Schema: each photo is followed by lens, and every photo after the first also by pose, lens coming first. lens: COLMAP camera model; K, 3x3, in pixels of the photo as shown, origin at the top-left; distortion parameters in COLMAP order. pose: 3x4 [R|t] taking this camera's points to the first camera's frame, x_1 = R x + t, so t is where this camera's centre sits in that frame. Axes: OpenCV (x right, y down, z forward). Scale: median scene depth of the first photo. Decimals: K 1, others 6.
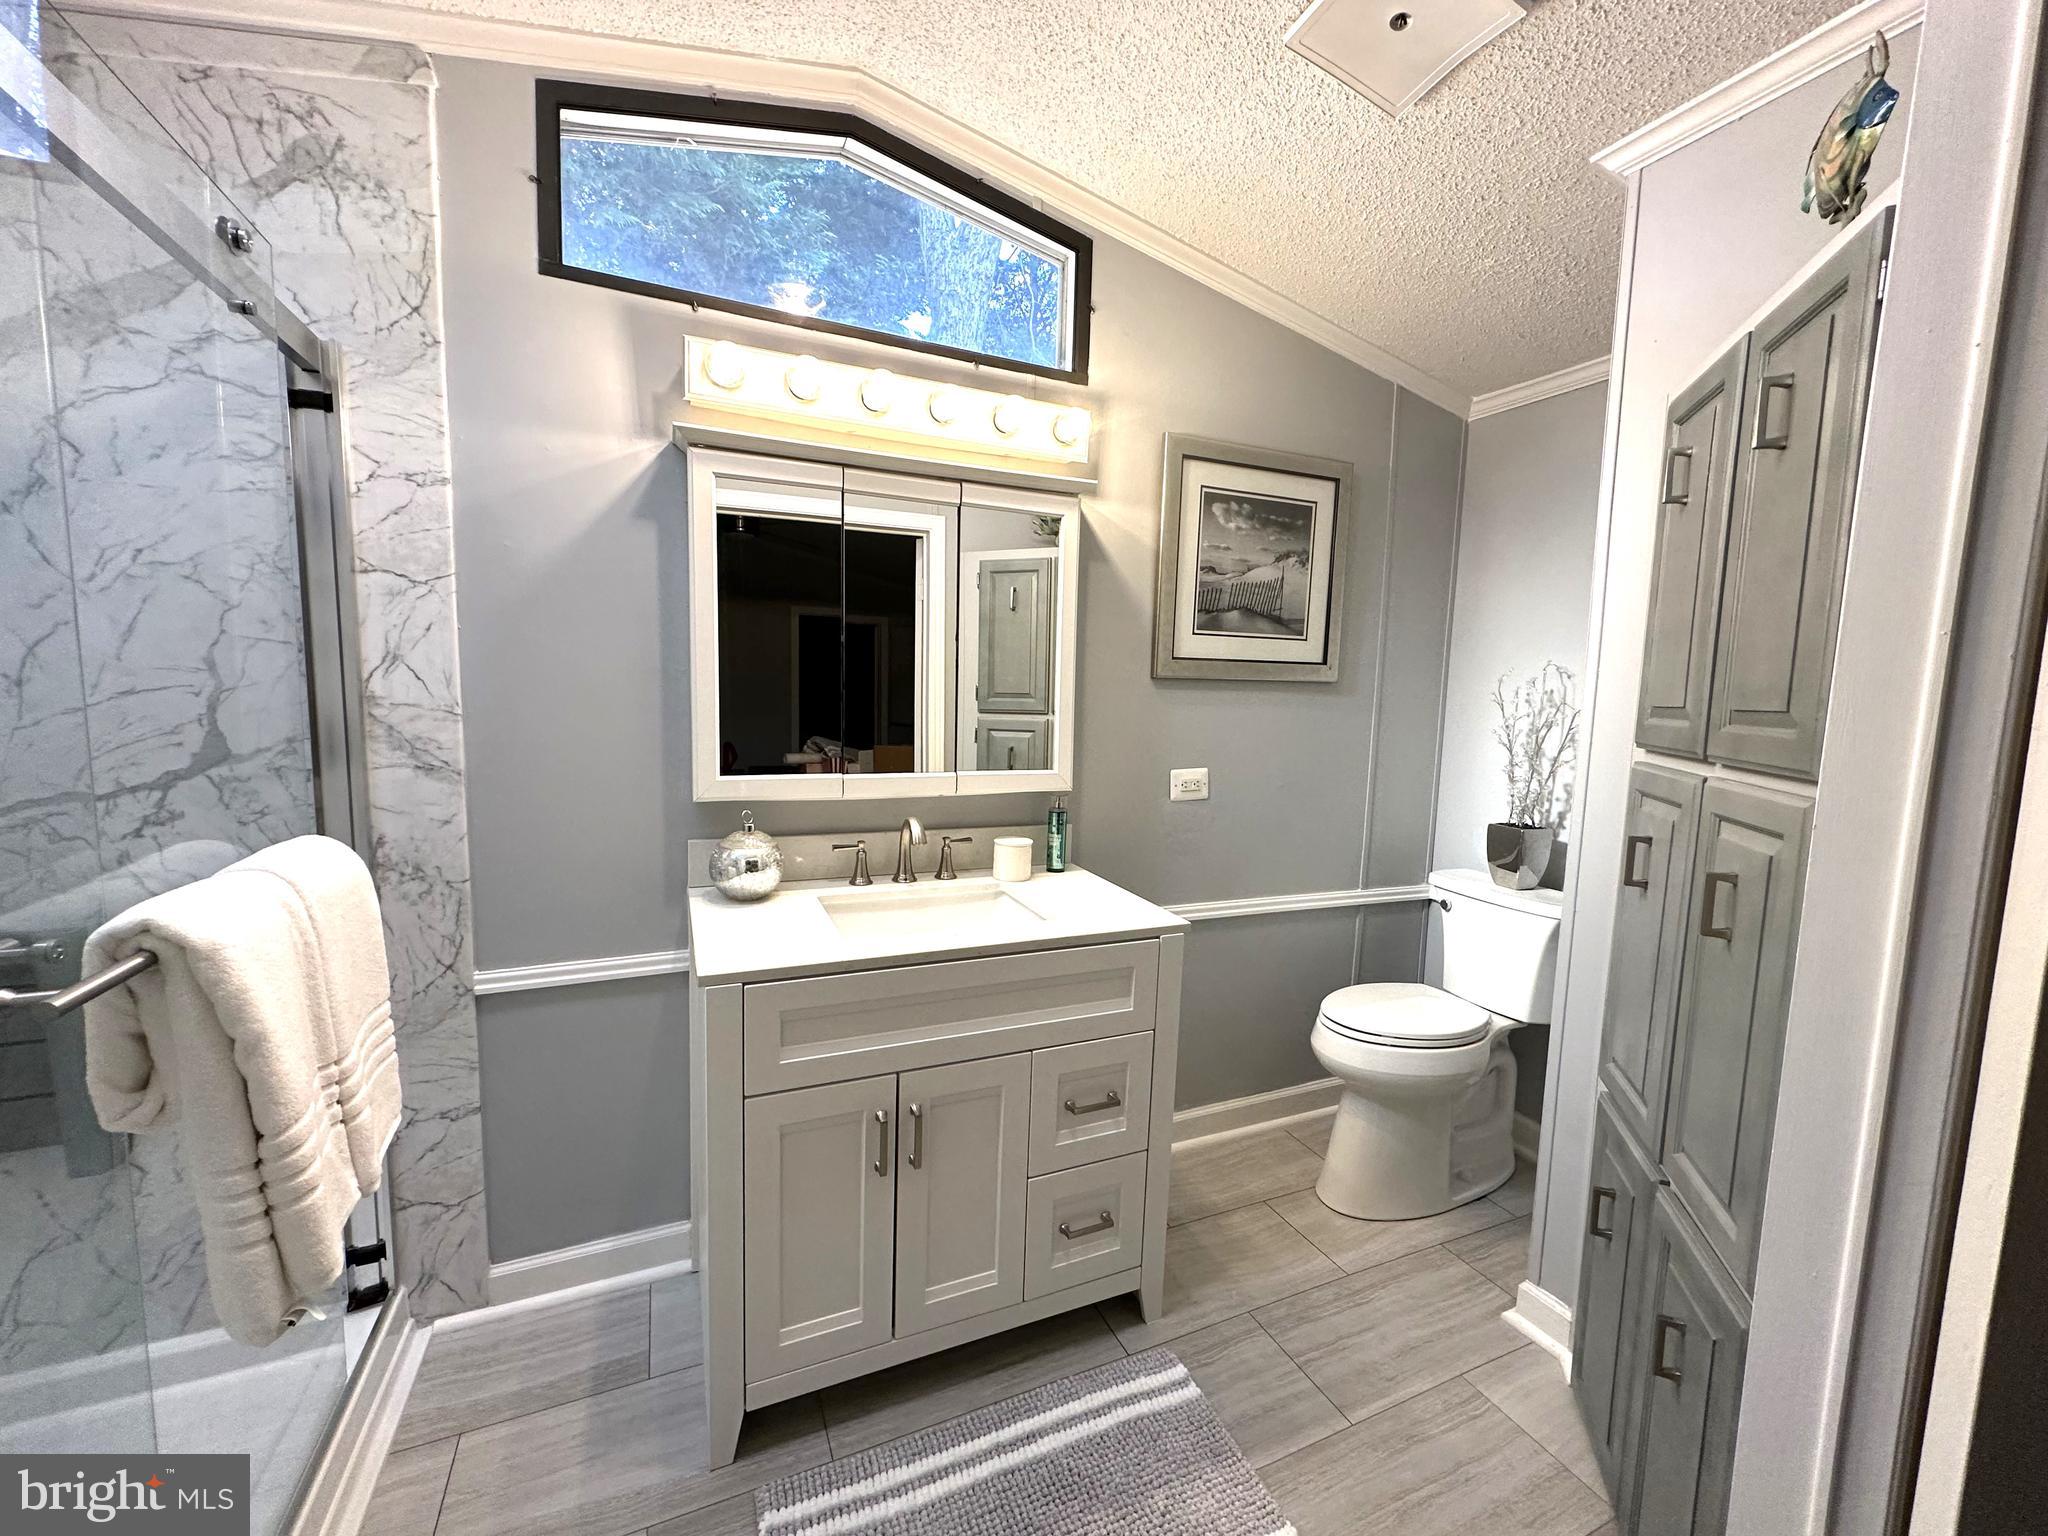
lens RADIAL K [[813.7, 0, 1033.8], [0, 813.7, 764.0], [0, 0, 1]] dist [-0.001454, -0.000074]
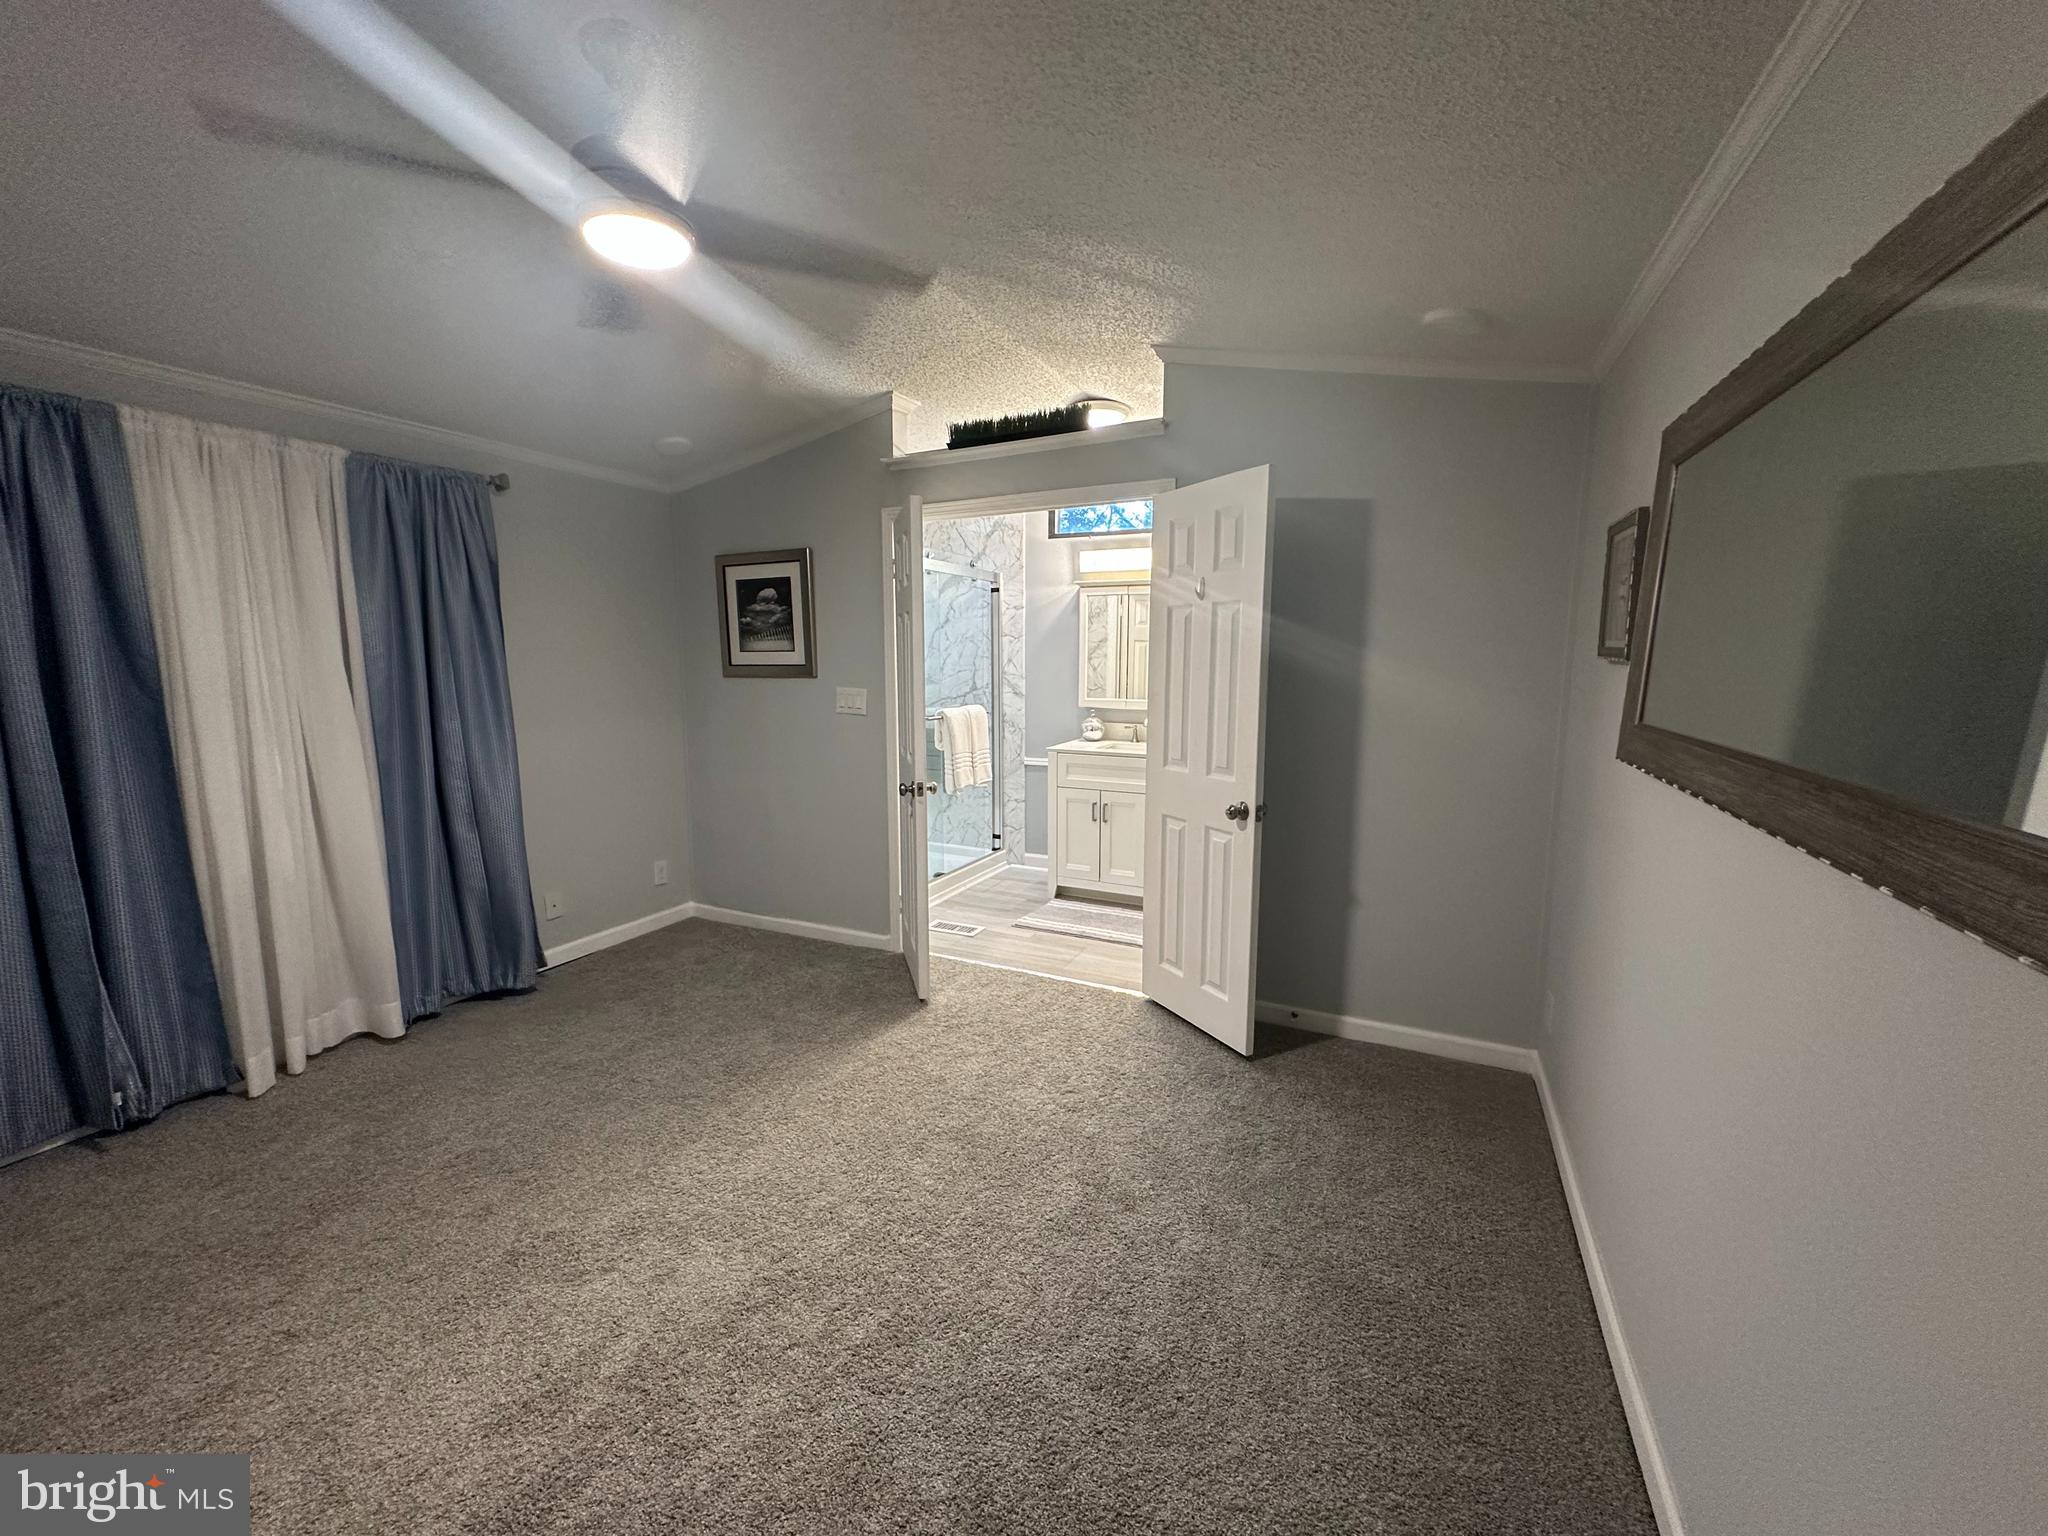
lens RADIAL K [[813.7, 0, 1018.5], [0, 813.7, 770.3], [0, 0, 1]] dist [-0.001454, -0.000074]
pose [[0.648321, 0.080888, -0.757058, 1.916836], [-0.058386, 0.996694, 0.056492, 0.137257], [0.759125, 0.007577, 0.650901, -1.230768]]
